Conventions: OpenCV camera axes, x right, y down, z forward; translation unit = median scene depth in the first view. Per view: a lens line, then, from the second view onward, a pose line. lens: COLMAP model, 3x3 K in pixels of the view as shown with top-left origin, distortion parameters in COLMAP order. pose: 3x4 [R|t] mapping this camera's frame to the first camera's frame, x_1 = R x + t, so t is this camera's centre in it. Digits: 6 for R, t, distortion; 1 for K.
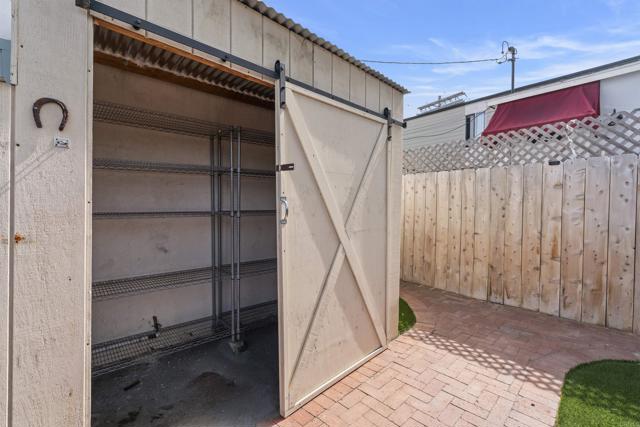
lens RADIAL K [[290.9, 0, 319.9], [0, 290.9, 214.9], [0, 0, 1]] dist [-0.011432, 0.006059]
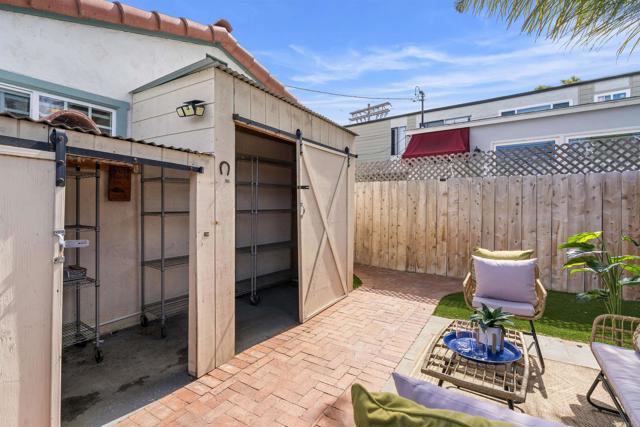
lens RADIAL K [[290.9, 0, 325.2], [0, 290.9, 207.7], [0, 0, 1]] dist [-0.011432, 0.006059]
pose [[0.971130, 0.001468, 0.238548, -0.270364], [0.003295, 0.999803, -0.019566, 0.003326], [-0.238530, 0.019787, 0.970934, -0.534662]]
